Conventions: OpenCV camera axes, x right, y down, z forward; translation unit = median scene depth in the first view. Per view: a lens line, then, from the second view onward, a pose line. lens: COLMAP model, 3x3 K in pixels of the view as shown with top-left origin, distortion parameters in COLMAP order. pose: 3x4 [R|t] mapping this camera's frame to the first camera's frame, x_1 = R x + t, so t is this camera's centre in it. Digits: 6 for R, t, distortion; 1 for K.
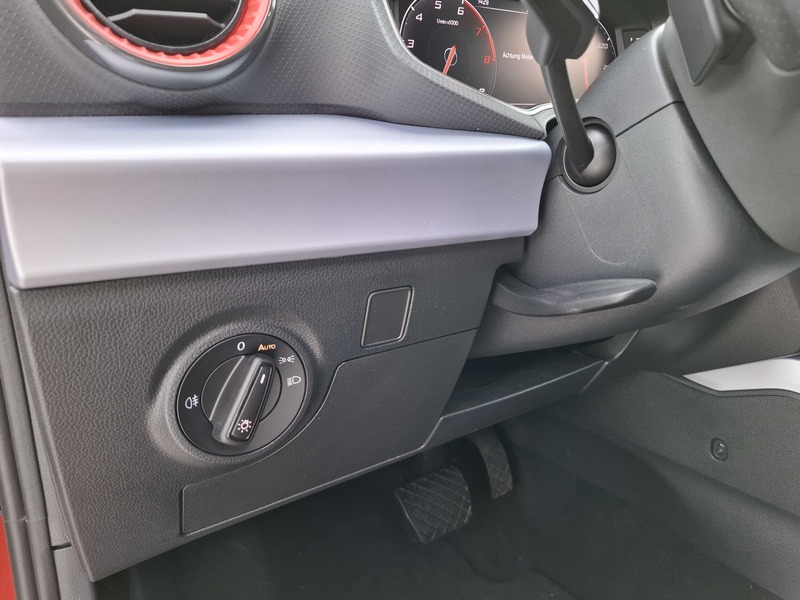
lens RADIAL K [[547.0, 0, 406.8], [0, 547.0, 303.9], [0, 0, 1]] dist [0.006251, -0.004274]
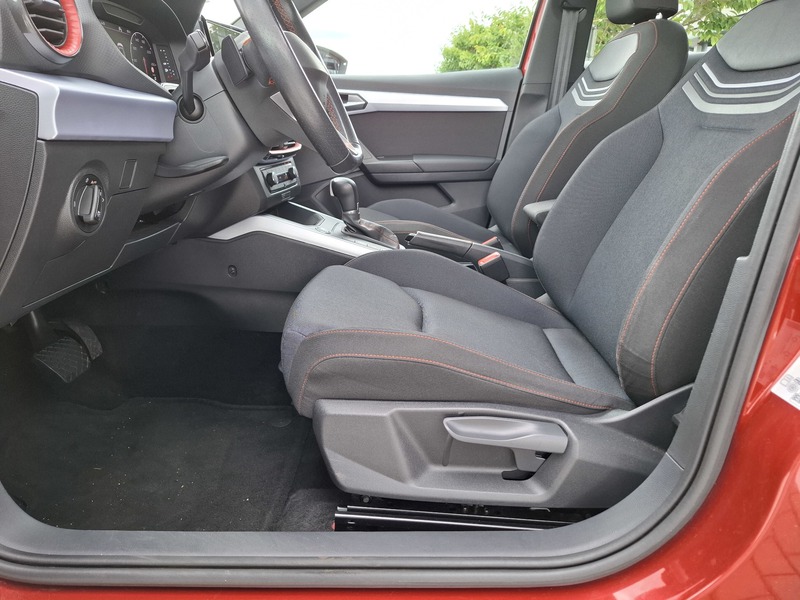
lens RADIAL K [[547.0, 0, 406.8], [0, 547.0, 303.9], [0, 0, 1]] dist [0.006251, -0.004274]
pose [[0.556807, -0.195241, 0.807371, -1.216366], [0.153115, 0.979452, 0.131258, 0.397033], [-0.816408, 0.050535, 0.575260, -1.105615]]
